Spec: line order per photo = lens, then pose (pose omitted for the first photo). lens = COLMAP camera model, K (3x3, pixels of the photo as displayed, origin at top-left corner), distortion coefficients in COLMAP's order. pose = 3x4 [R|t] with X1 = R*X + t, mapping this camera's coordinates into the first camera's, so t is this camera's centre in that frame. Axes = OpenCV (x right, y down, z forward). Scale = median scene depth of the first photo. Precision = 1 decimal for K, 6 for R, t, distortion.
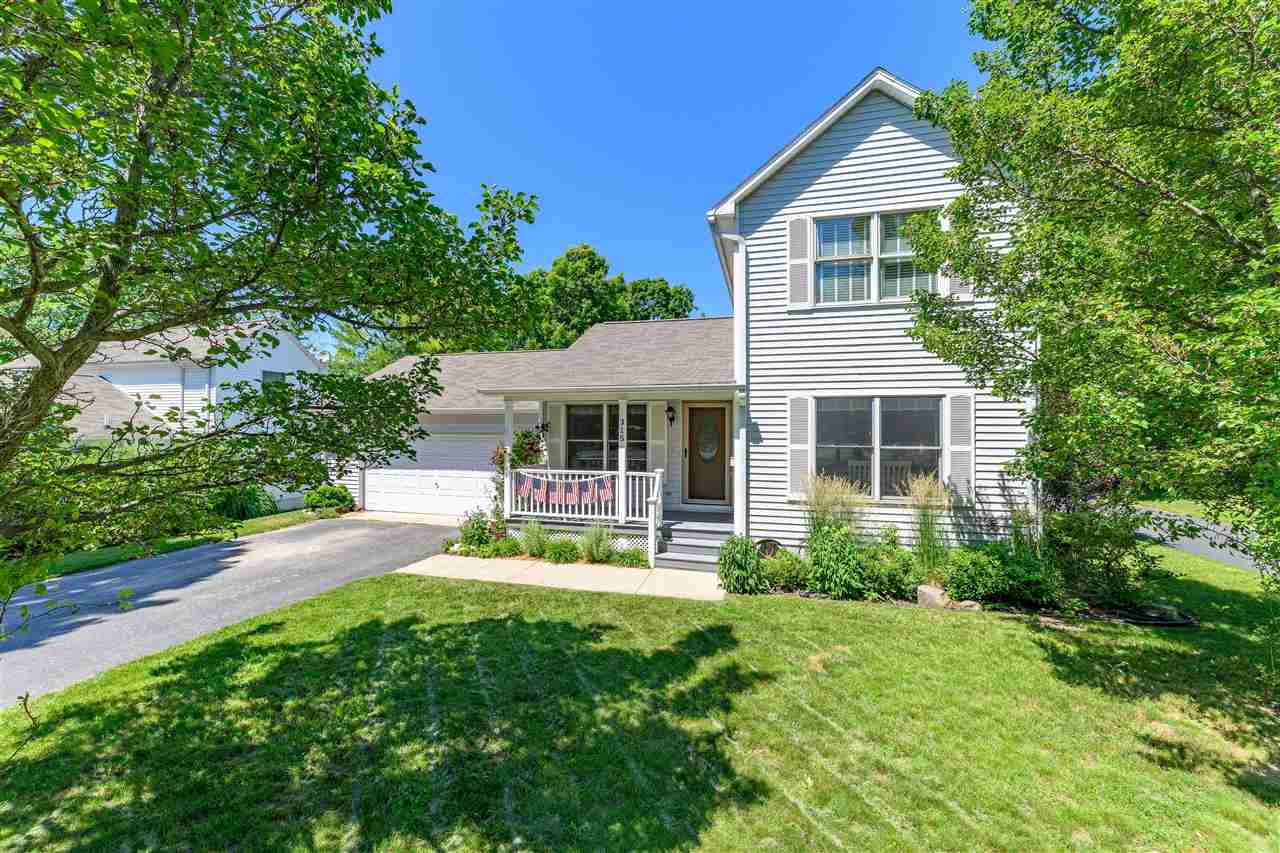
lens RADIAL K [[478.0, 0, 635.6], [0, 478.0, 424.0], [0, 0, 1]] dist [-0.022078, -0.000019]
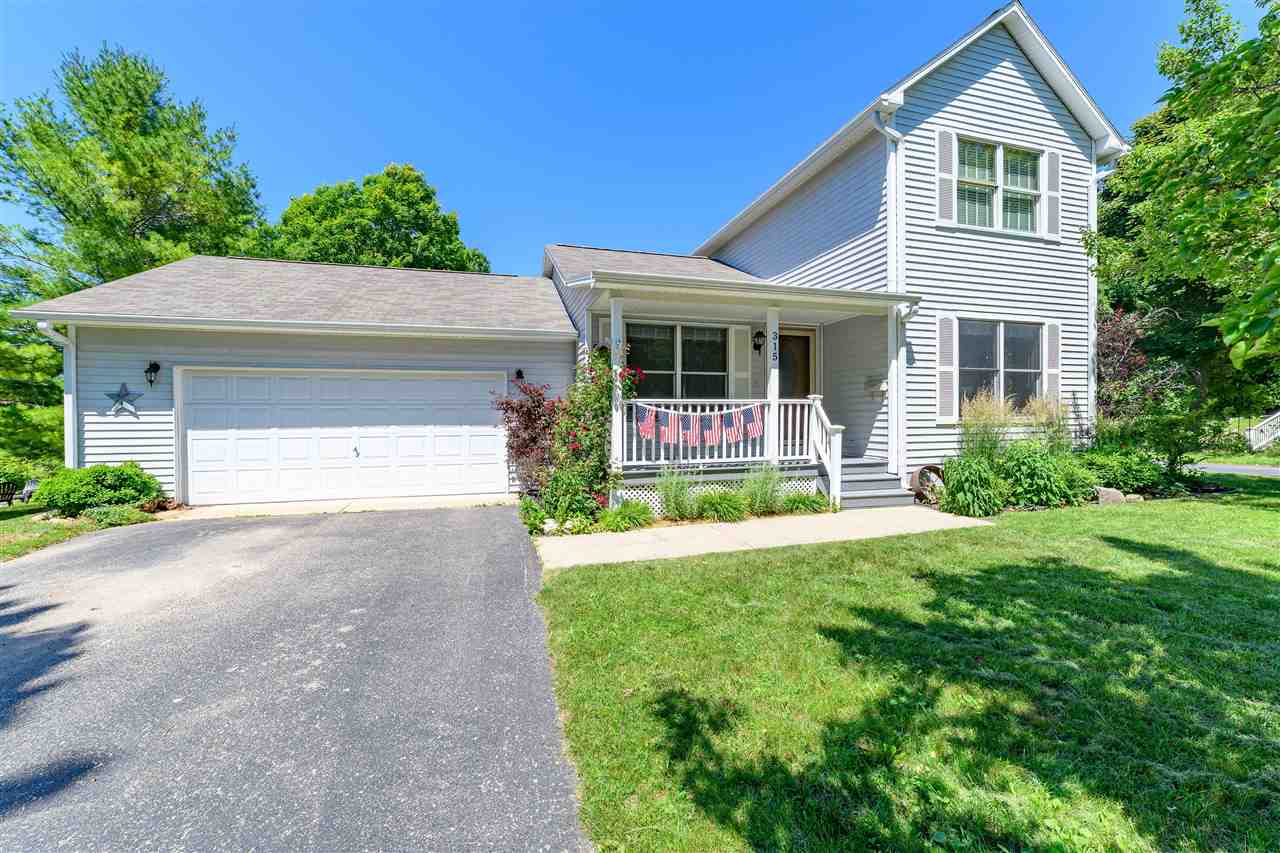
lens RADIAL K [[478.0, 0, 638.2], [0, 478.0, 422.9], [0, 0, 1]] dist [-0.022078, -0.000019]
pose [[0.868492, -0.017433, 0.495396, -0.665708], [0.005576, 0.999662, 0.025403, 0.127897], [-0.495671, -0.019300, 0.868296, 0.462900]]
